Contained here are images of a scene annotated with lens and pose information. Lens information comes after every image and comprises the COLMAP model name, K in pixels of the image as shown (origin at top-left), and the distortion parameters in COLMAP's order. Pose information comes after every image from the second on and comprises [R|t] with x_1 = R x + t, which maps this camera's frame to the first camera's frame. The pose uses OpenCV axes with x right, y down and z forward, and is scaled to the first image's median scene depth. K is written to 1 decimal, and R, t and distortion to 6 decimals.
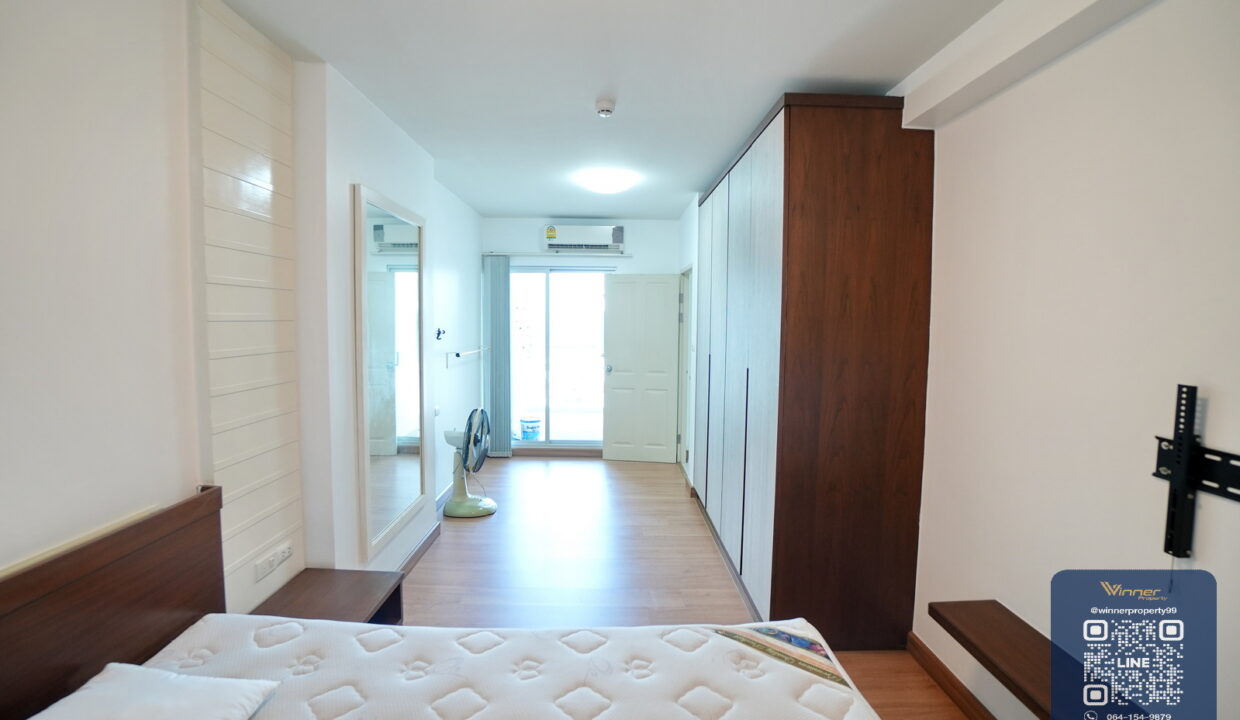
lens RADIAL K [[543.6, 0, 607.9], [0, 543.6, 349.2], [0, 0, 1]] dist [-0.064947, 0.025533]
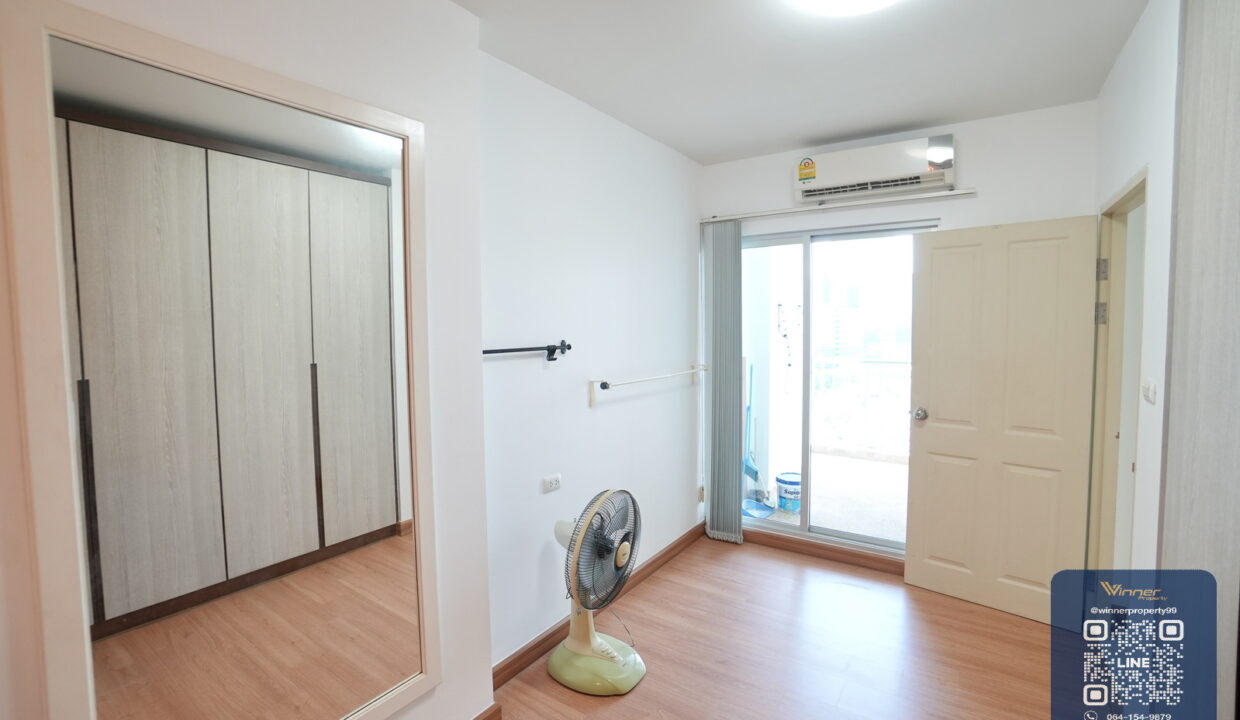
lens RADIAL K [[543.6, 0, 607.9], [0, 543.6, 349.2], [0, 0, 1]] dist [-0.064947, 0.025533]
pose [[0.818901, 0.010211, -0.573844, 0.048523], [-0.014048, 0.999899, -0.002254, -0.021239], [0.573763, 0.009907, 0.818962, 0.410394]]
